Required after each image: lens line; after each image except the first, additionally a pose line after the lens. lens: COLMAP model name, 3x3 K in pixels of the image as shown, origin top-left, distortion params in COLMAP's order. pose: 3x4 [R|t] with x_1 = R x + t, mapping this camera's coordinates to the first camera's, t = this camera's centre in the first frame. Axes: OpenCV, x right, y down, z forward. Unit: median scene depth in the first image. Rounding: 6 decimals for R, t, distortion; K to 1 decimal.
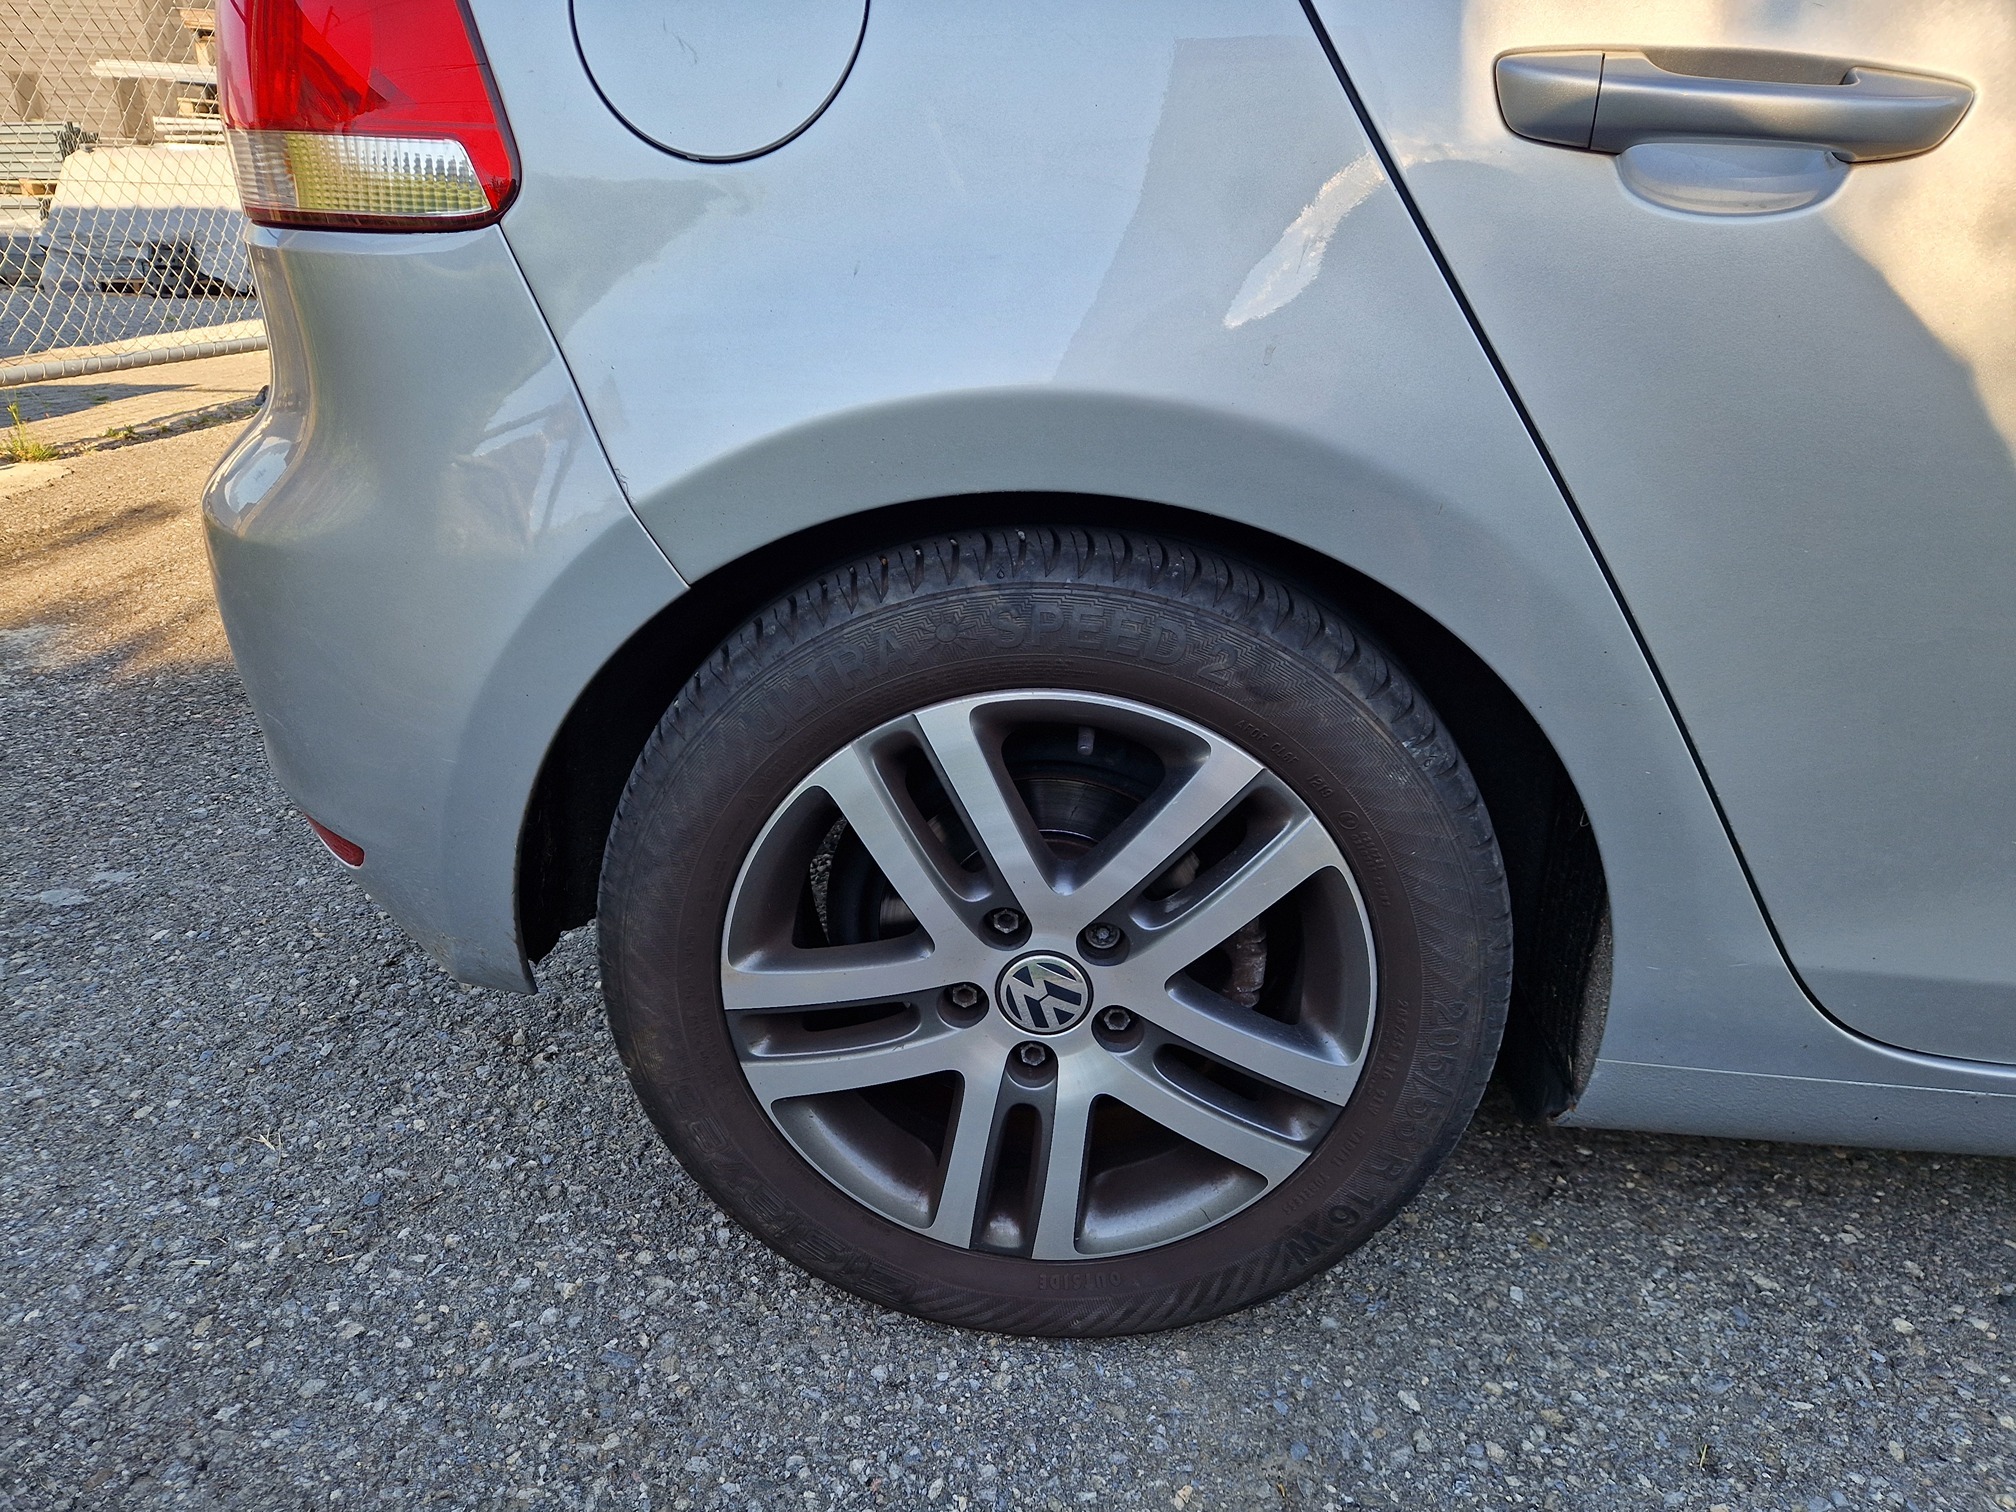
lens RADIAL K [[1339.2, 0, 1003.3], [0, 1339.2, 763.0], [0, 0, 1]] dist [0.035442, -0.035370]
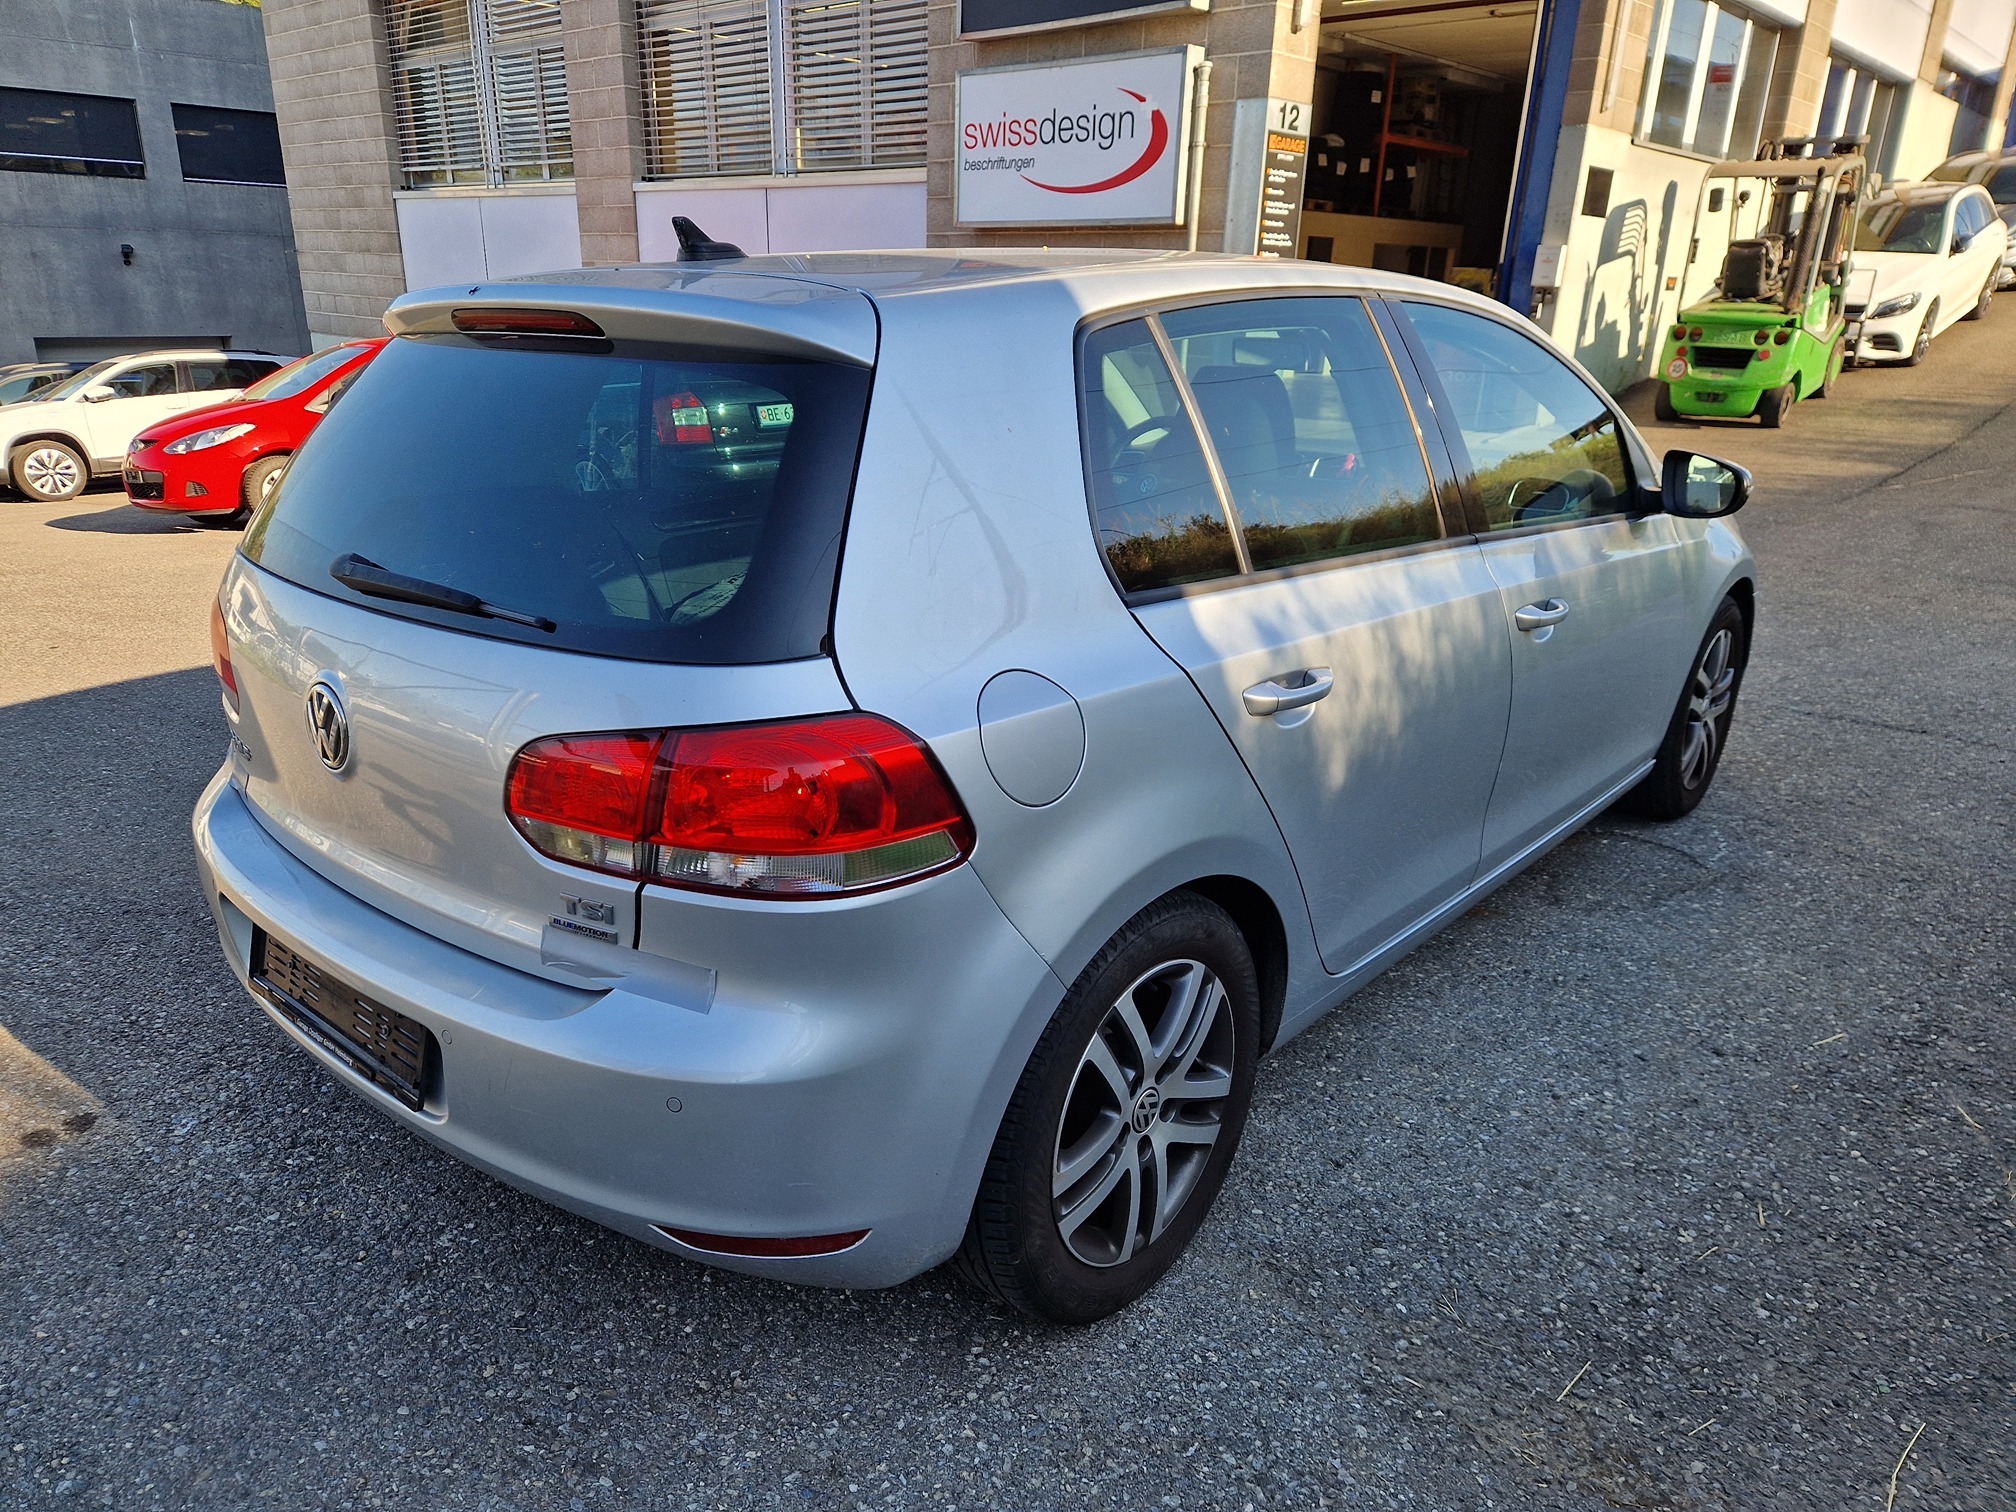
lens RADIAL K [[1339.2, 0, 1003.3], [0, 1339.2, 763.0], [0, 0, 1]] dist [0.035442, -0.035370]
pose [[0.615620, -0.283564, 0.735257, -1.454030], [0.333355, 0.939134, 0.083080, -0.565650], [-0.714063, 0.193956, 0.672677, -0.327182]]
